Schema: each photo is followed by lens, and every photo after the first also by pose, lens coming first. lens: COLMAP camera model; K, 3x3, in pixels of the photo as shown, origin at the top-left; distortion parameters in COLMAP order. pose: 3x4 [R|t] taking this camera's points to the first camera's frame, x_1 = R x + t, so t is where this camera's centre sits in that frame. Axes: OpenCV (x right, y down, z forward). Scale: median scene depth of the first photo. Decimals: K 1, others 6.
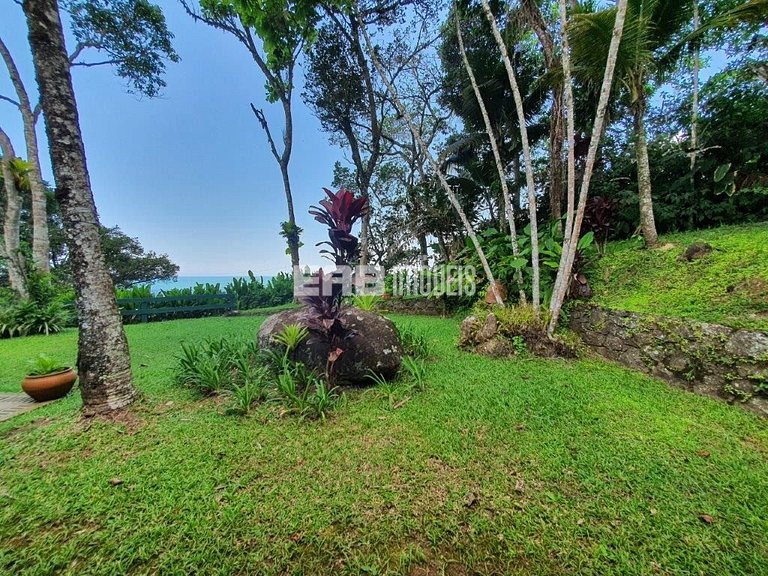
lens RADIAL K [[299.3, 0, 386.5], [0, 299.3, 289.7], [0, 0, 1]] dist [-0.000152, -0.000138]
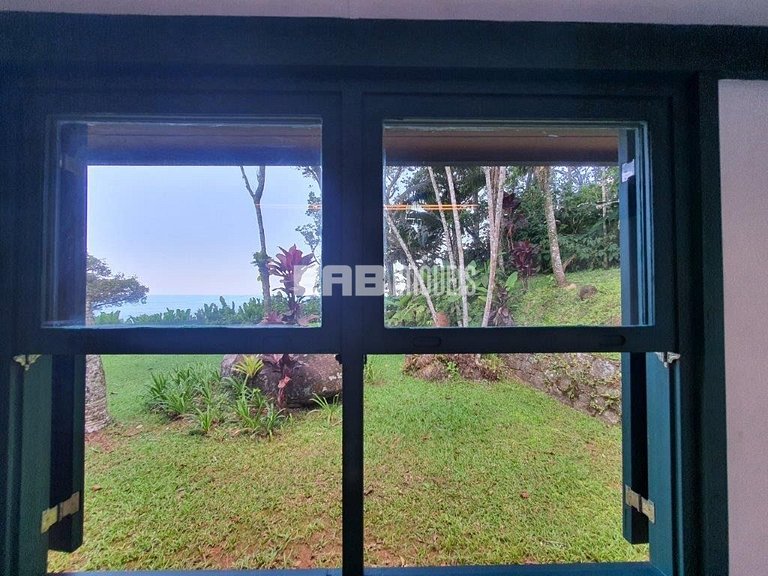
lens RADIAL K [[299.3, 0, 386.4], [0, 299.3, 290.6], [0, 0, 1]] dist [-0.000152, -0.000138]
pose [[0.997652, 0.005086, 0.068293, 0.134305], [-0.000949, 0.998169, -0.060474, -0.070103], [-0.068475, 0.060268, 0.995831, -0.225675]]
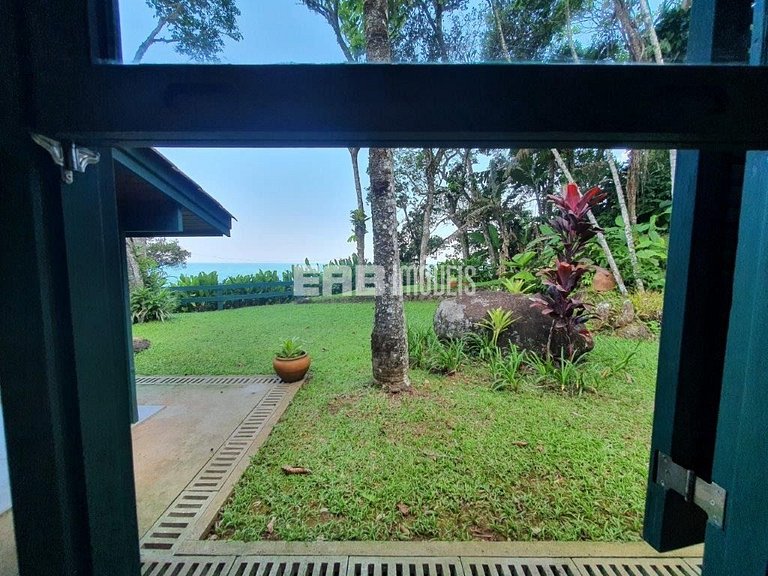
lens RADIAL K [[299.3, 0, 382.3], [0, 299.3, 290.1], [0, 0, 1]] dist [-0.000152, -0.000138]
pose [[0.998700, 0.002793, 0.050895, -0.813908], [-0.004921, 0.999116, 0.041739, 0.001947], [-0.050734, -0.041935, 0.997831, -0.054485]]
